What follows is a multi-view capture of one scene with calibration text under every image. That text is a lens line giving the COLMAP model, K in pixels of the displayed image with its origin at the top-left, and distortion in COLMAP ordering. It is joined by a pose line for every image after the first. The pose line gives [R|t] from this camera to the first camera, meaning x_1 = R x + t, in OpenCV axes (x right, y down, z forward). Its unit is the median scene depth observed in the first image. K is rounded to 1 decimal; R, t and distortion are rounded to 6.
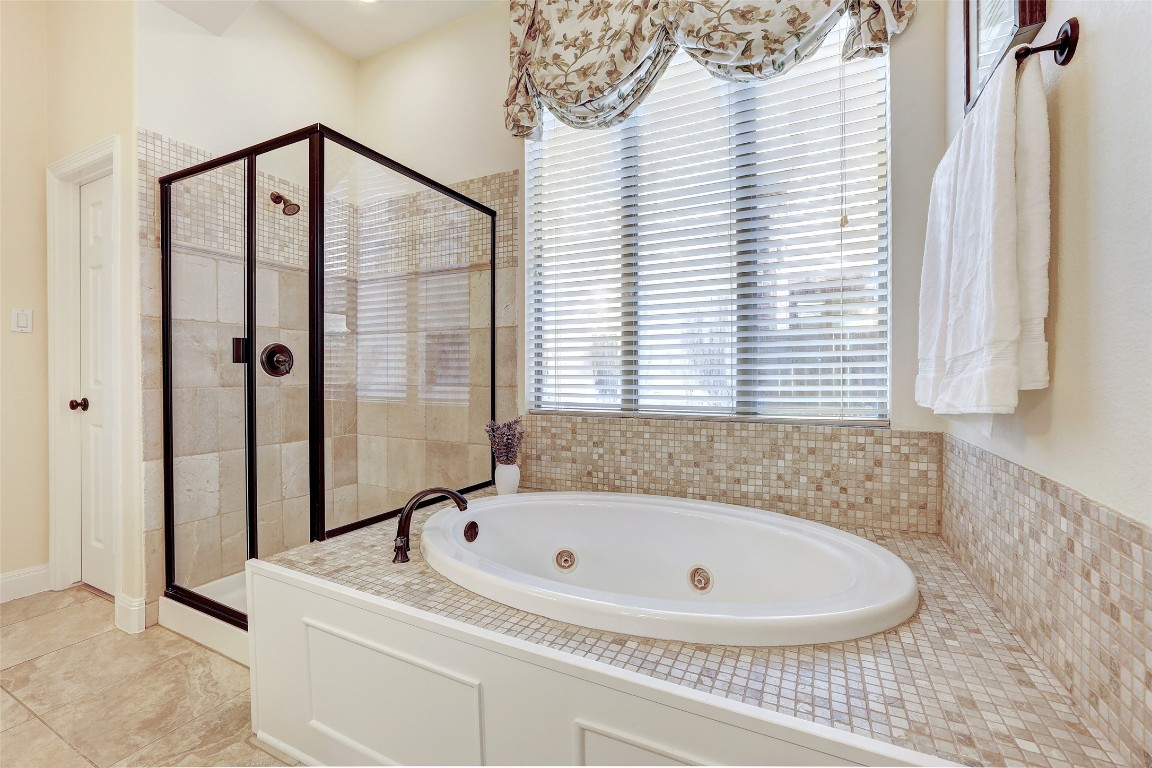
lens RADIAL K [[490.8, 0, 576.0], [0, 490.8, 384.0], [0, 0, 1]] dist [-0.041205, 0.013798]
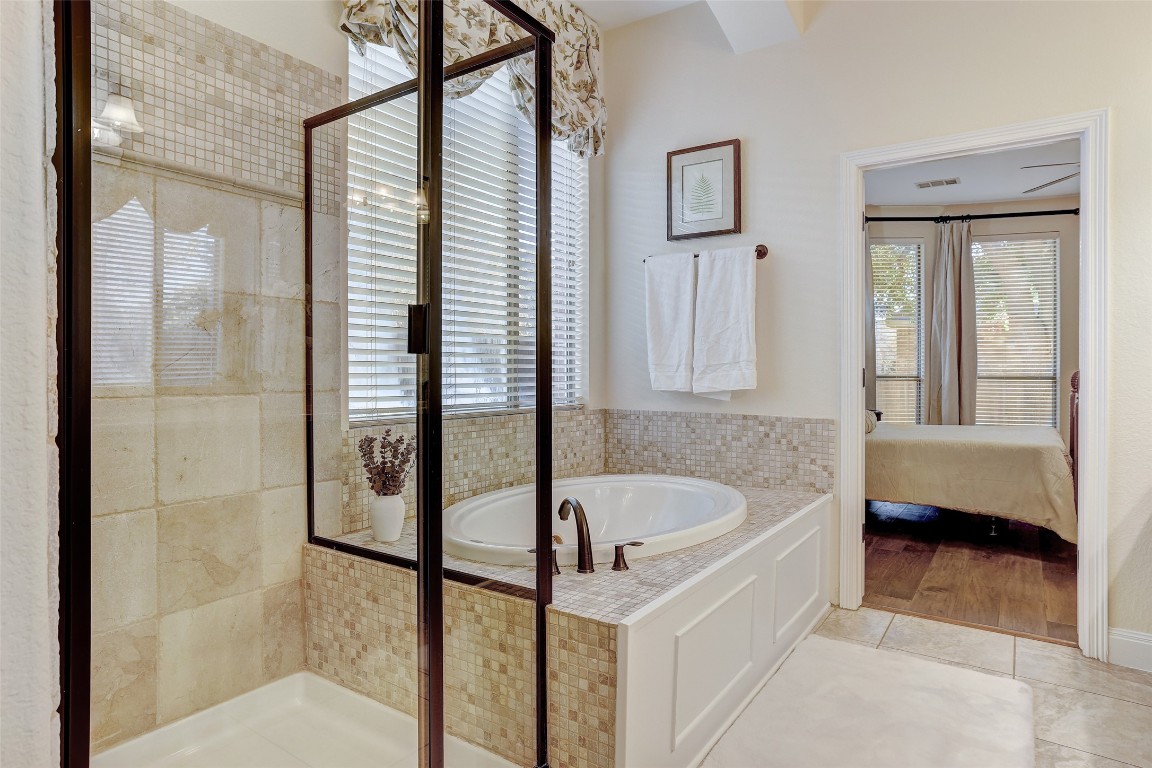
lens RADIAL K [[648.7, 0, 575.3], [0, 648.7, 373.9], [0, 0, 1]] dist [-0.018316, 0.000124]
pose [[0.136911, -0.002540, 0.990580, -1.169744], [0.017069, 0.999854, 0.000205, -0.014642], [-0.990436, 0.016880, 0.136934, 0.650068]]
